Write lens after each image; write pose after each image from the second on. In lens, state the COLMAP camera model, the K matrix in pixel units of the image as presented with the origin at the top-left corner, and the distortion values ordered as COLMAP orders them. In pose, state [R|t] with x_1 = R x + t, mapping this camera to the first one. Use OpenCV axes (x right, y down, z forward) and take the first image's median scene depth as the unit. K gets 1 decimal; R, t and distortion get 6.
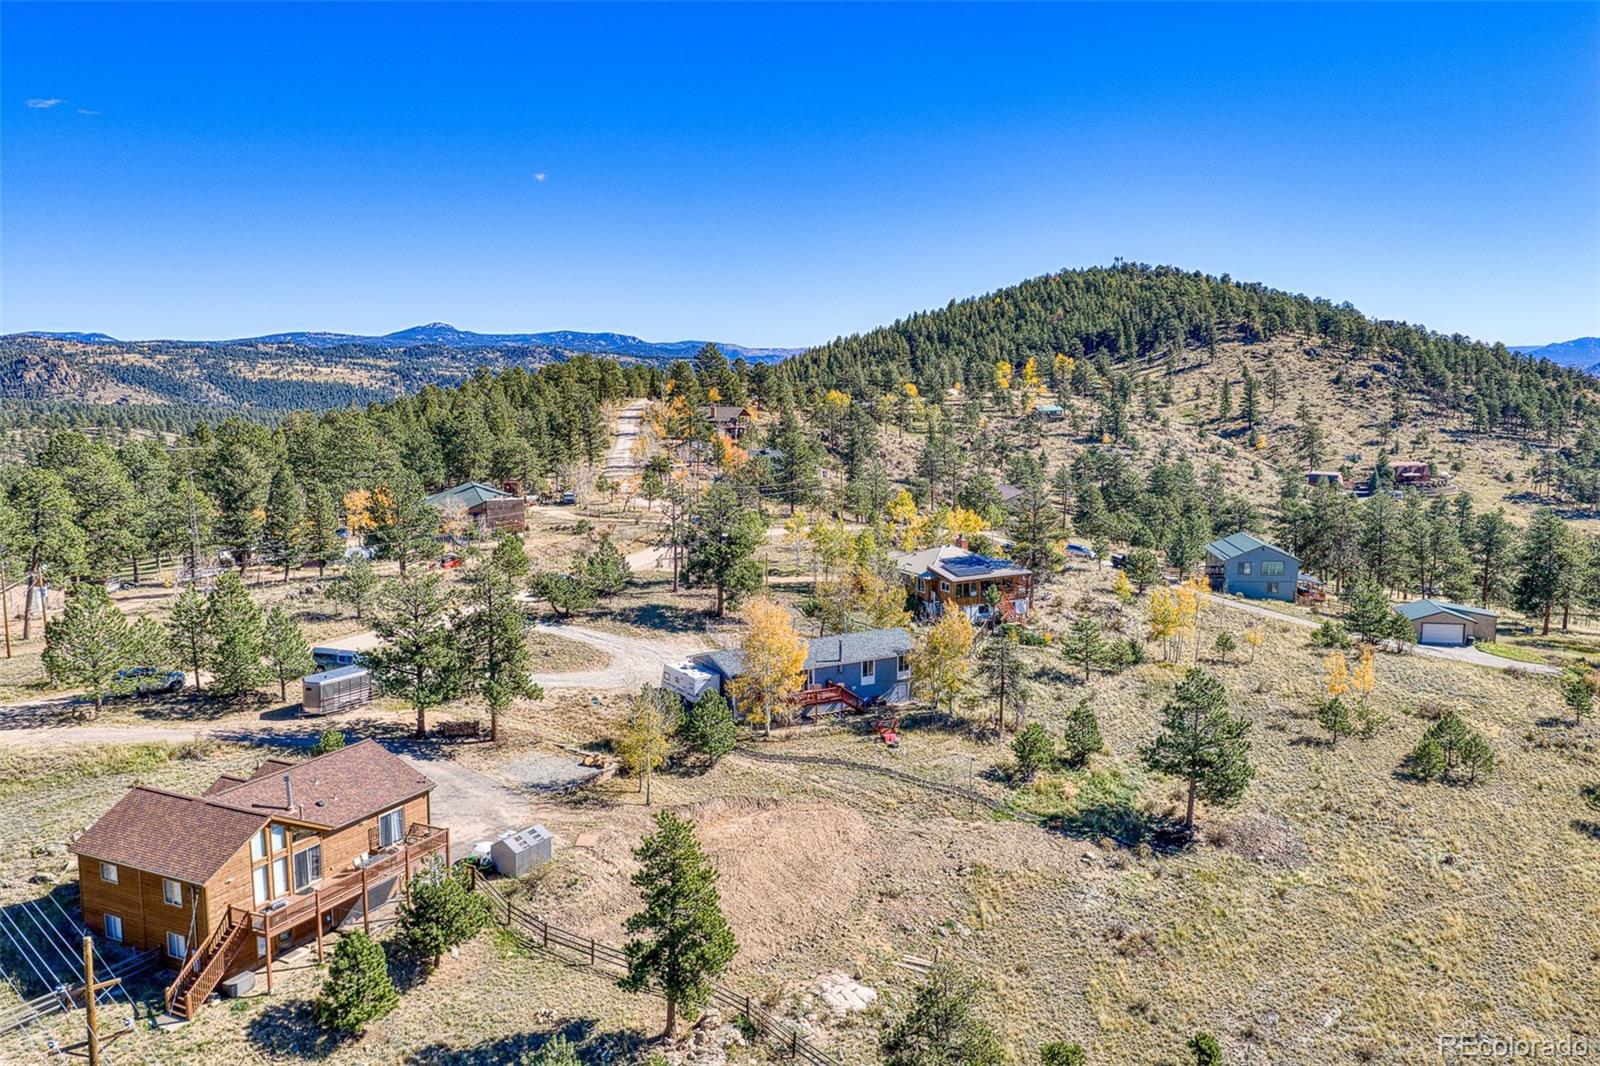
lens RADIAL K [[1318.6, 0, 792.8], [0, 1318.6, 529.4], [0, 0, 1]] dist [0.012803, -0.010655]
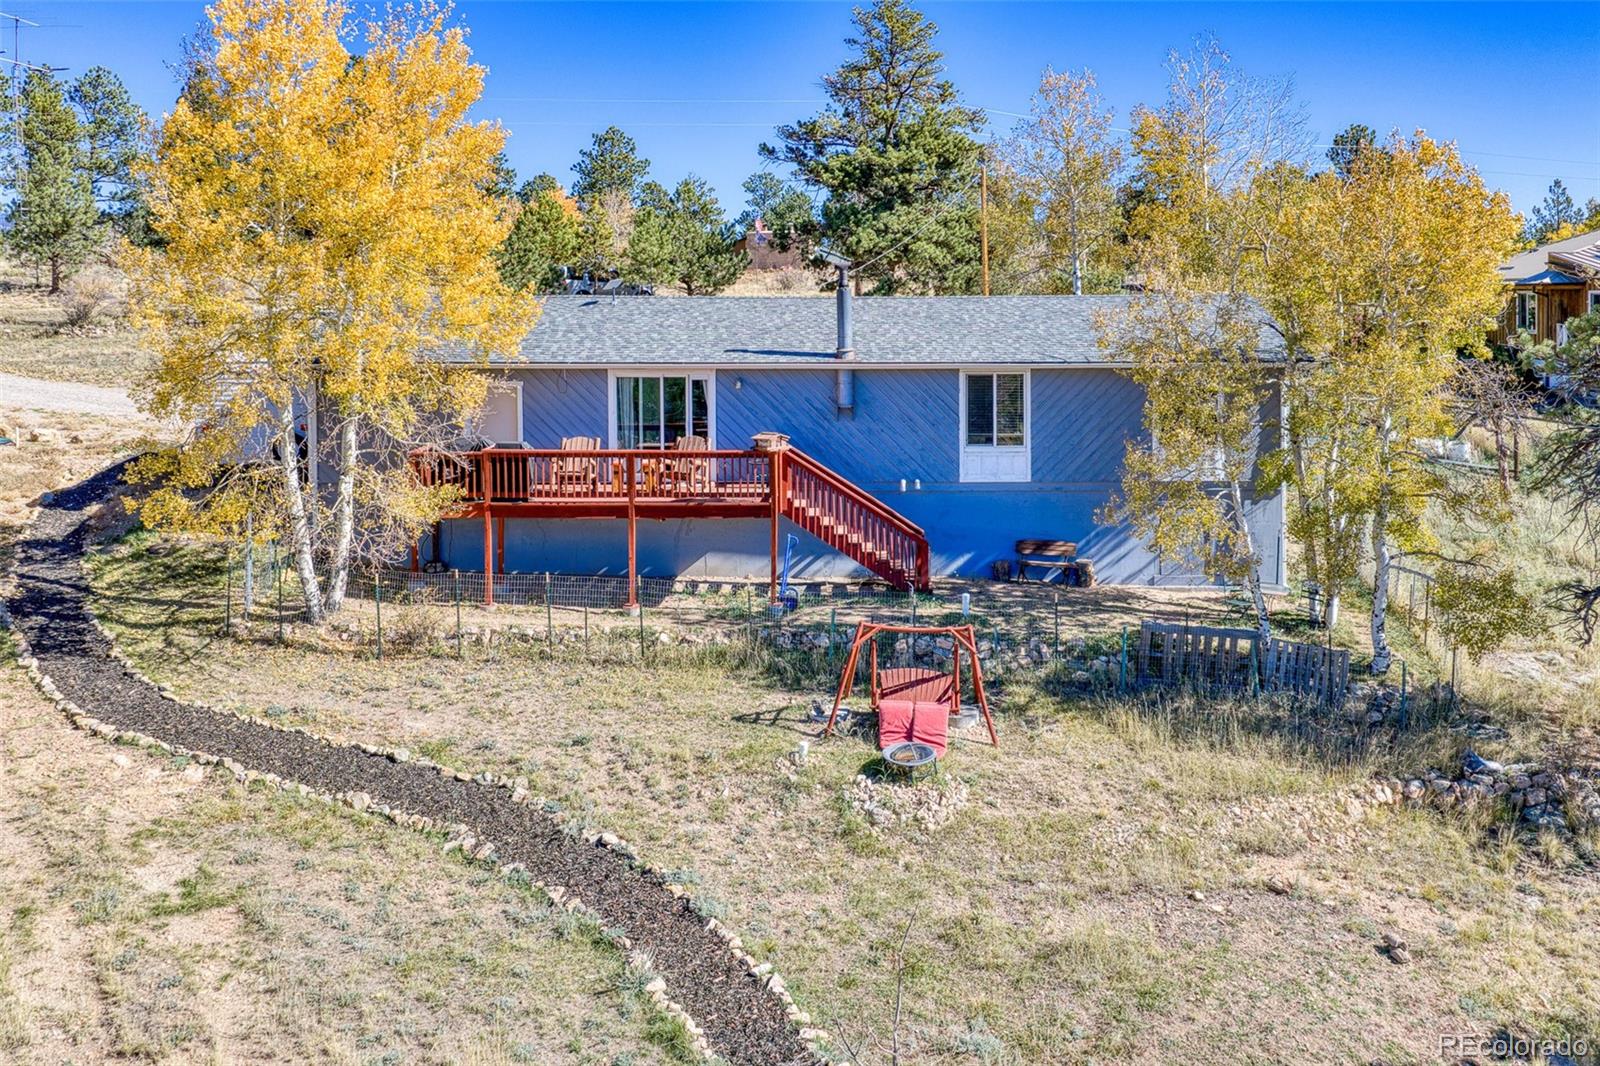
lens RADIAL K [[1318.6, 0, 792.8], [0, 1318.6, 529.4], [0, 0, 1]] dist [0.012803, -0.010655]
pose [[0.848078, 0.081044, -0.523637, 0.144148], [-0.059177, 0.996538, 0.058393, 0.113488], [0.526557, -0.018534, 0.849938, 0.781866]]
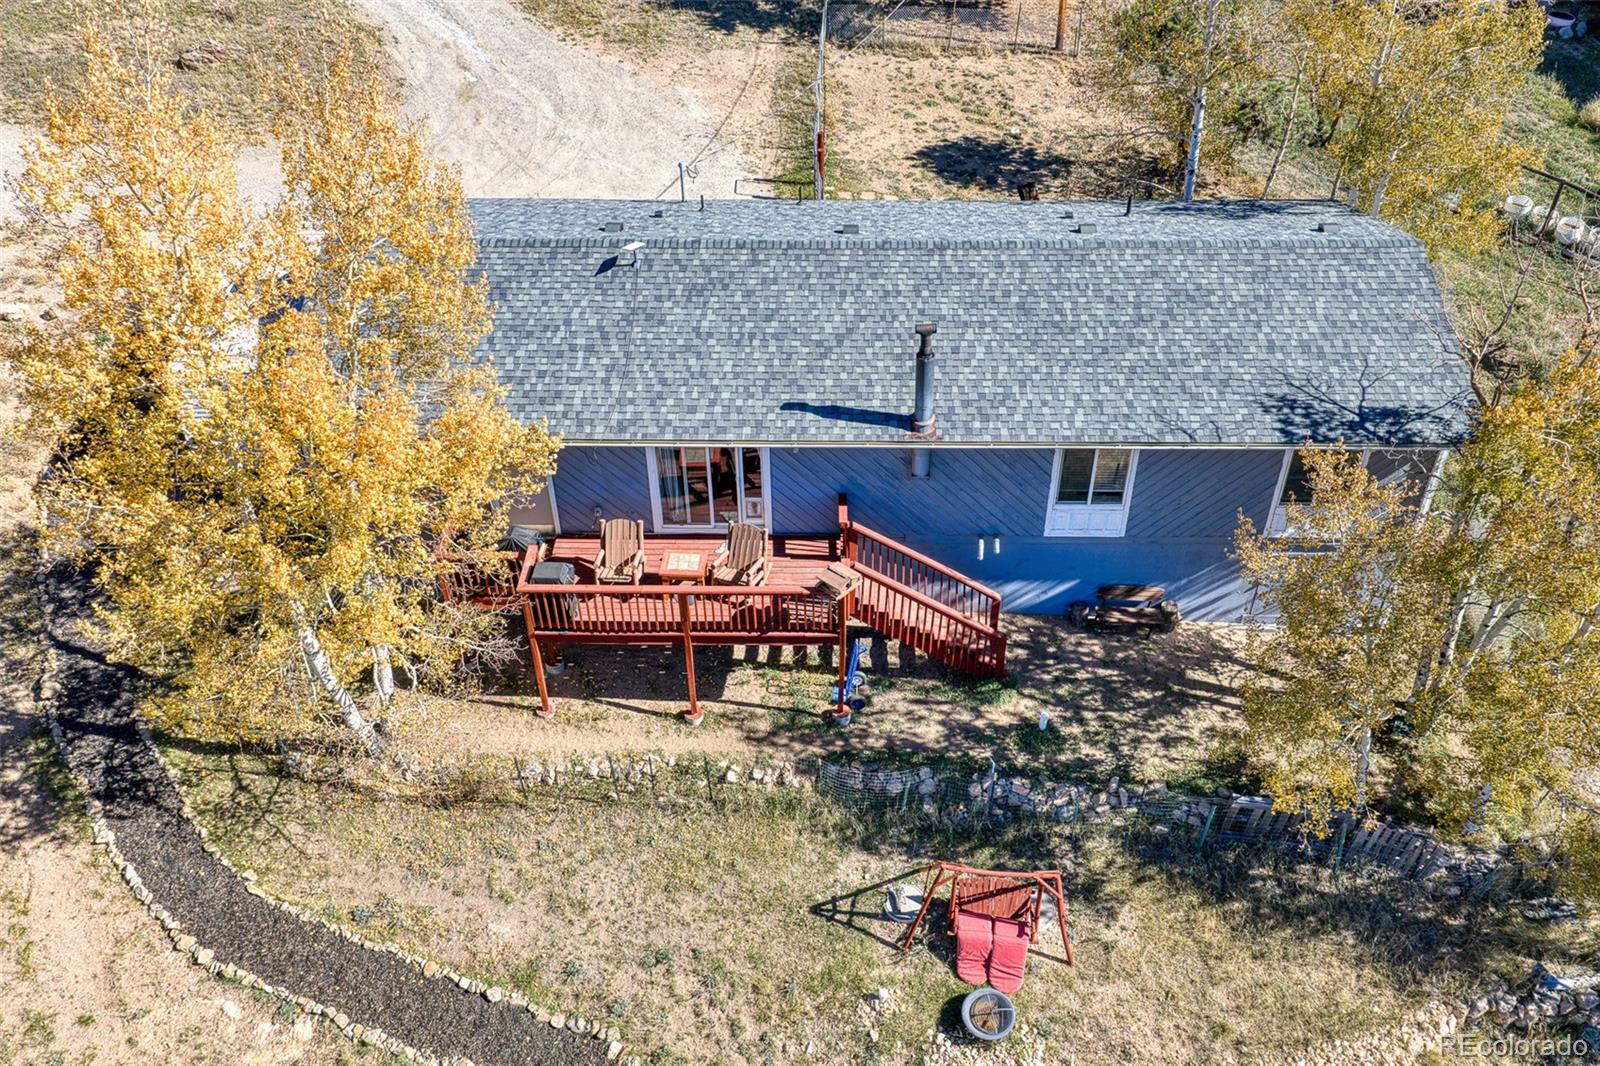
lens RADIAL K [[1227.4, 0, 775.7], [0, 1227.4, 581.2], [0, 0, 1]] dist [0.002023, -0.001530]
pose [[0.840229, 0.333446, -0.427585, 0.098718], [-0.028962, 0.815038, 0.578683, 0.016052], [0.541458, -0.473842, 0.694476, 0.831168]]
